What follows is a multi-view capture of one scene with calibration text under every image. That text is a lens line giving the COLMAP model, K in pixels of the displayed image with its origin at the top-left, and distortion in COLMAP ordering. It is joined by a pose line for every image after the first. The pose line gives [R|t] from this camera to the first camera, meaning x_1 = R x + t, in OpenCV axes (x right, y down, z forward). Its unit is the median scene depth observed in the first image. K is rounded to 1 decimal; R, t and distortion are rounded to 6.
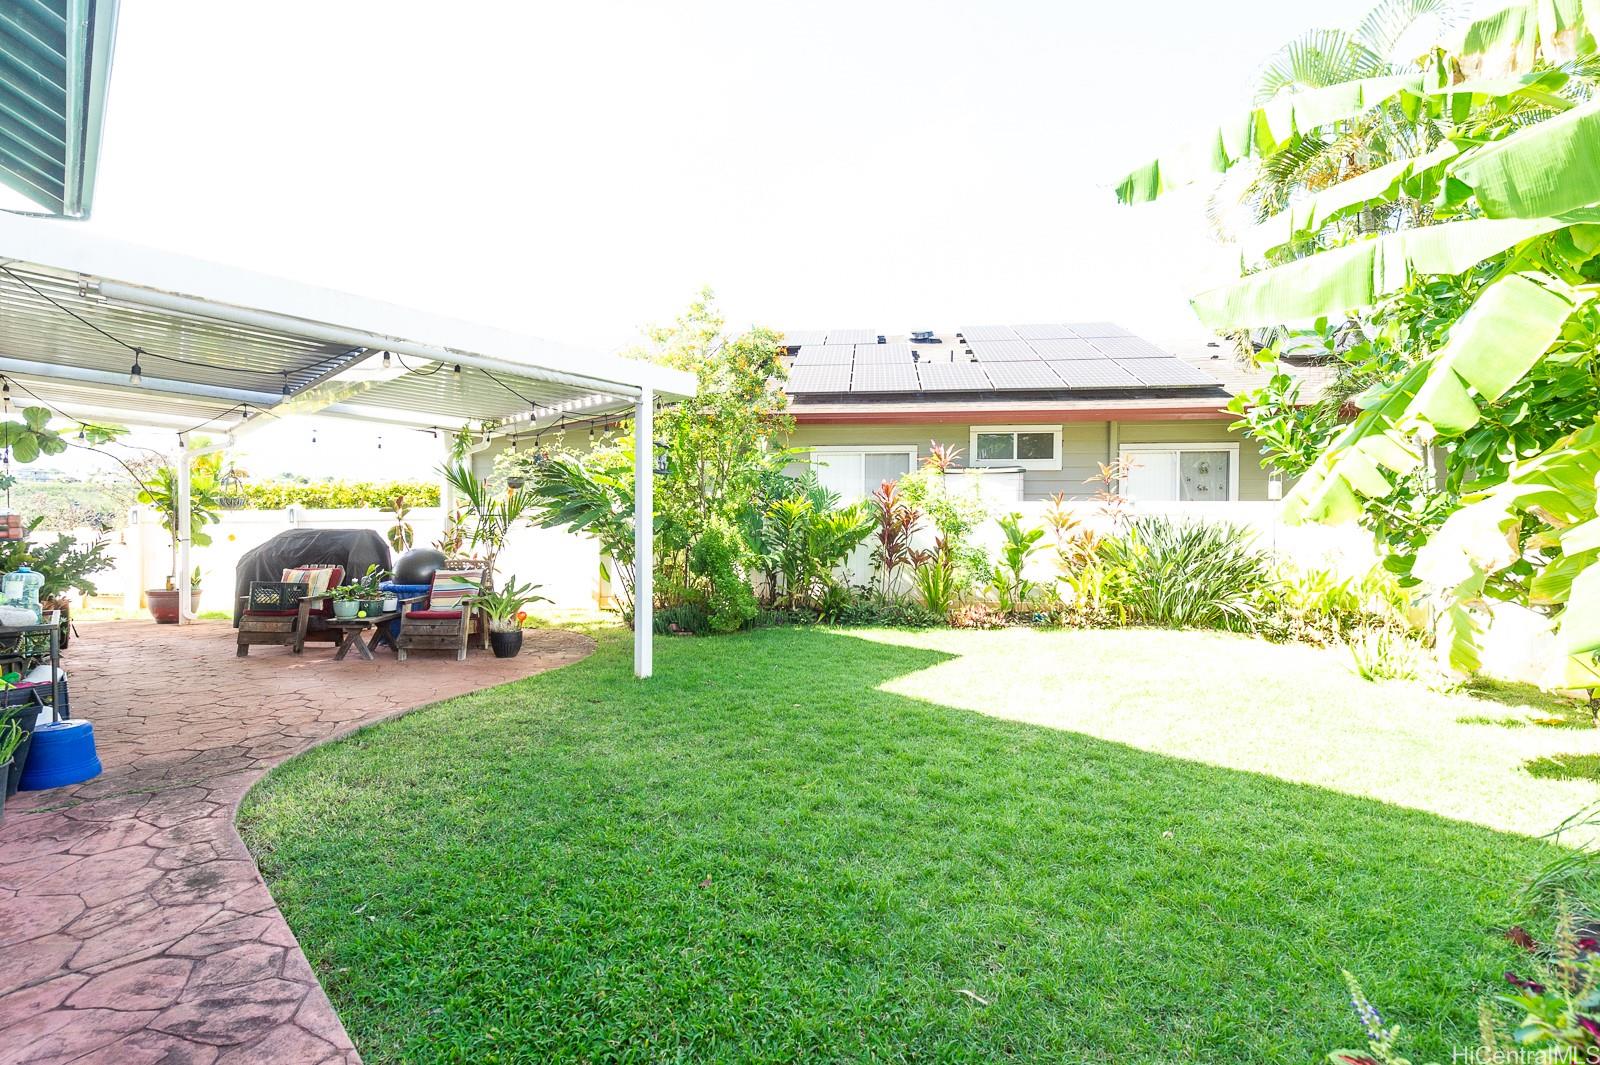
lens RADIAL K [[656.4, 0, 805.5], [0, 656.4, 528.7], [0, 0, 1]] dist [-0.002747, -0.000338]
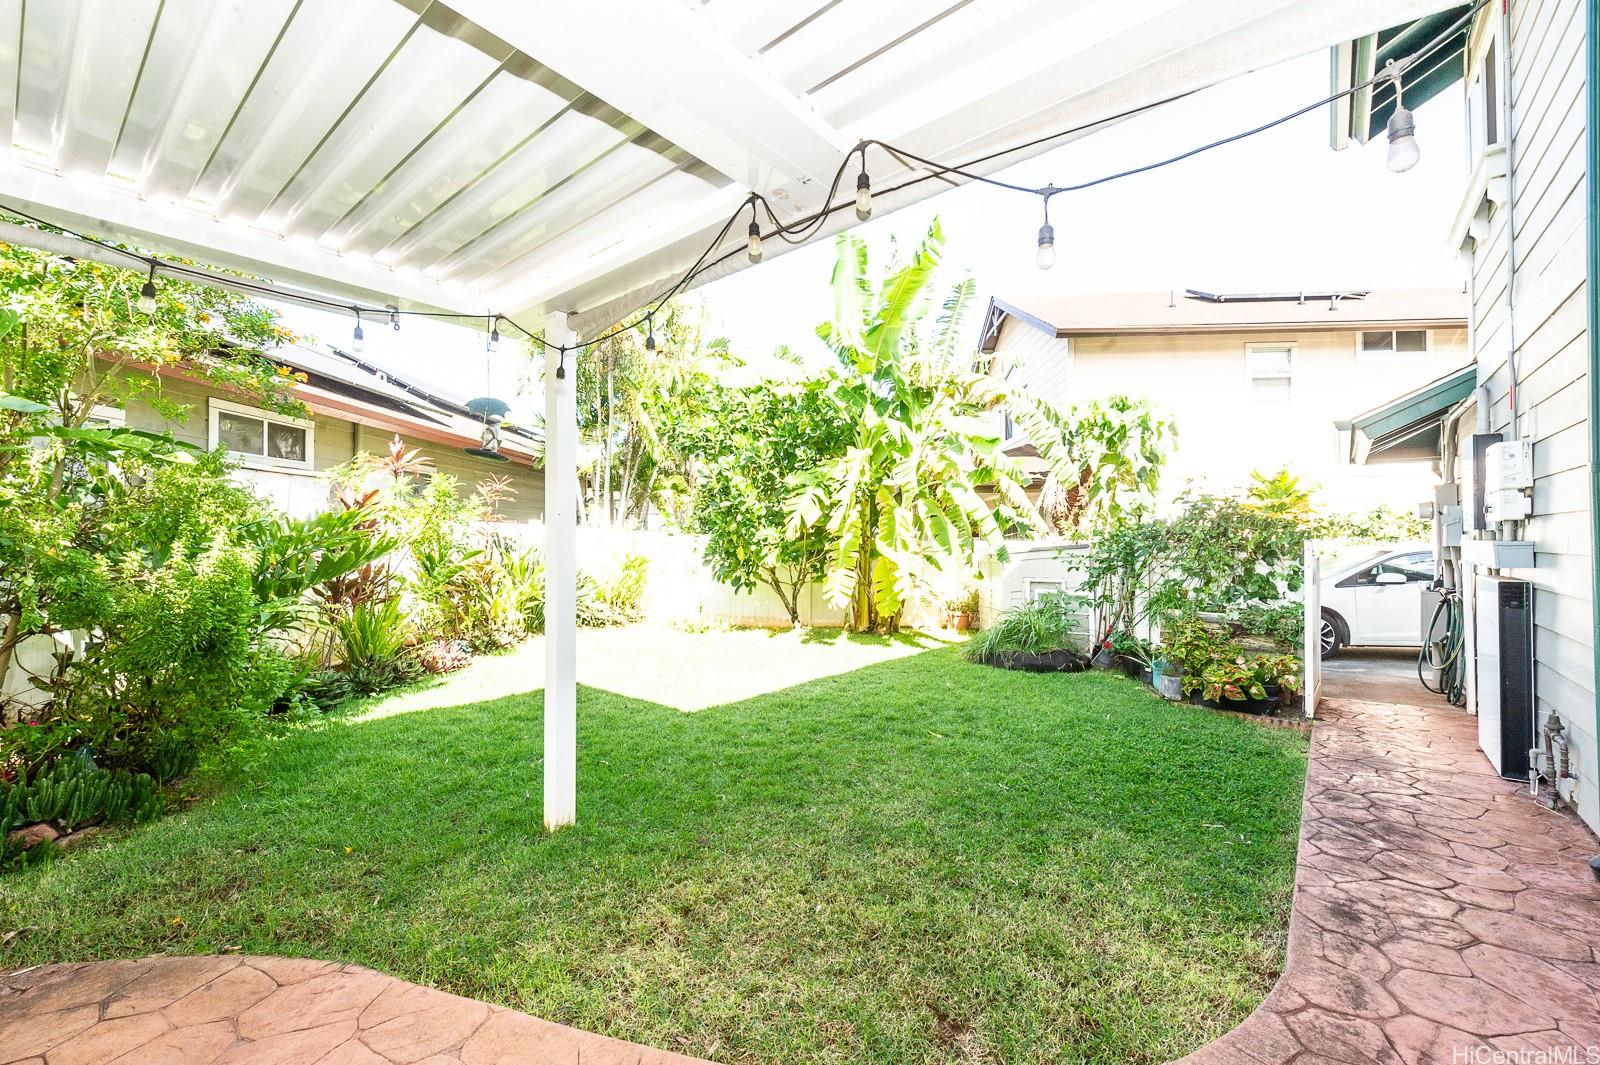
lens RADIAL K [[656.4, 0, 804.6], [0, 656.4, 533.9], [0, 0, 1]] dist [-0.002747, -0.000338]
pose [[-0.046369, 0.004227, 0.998915, -2.092299], [0.012286, 0.999918, -0.003661, -0.042992], [-0.998849, 0.012103, -0.046417, 2.071883]]
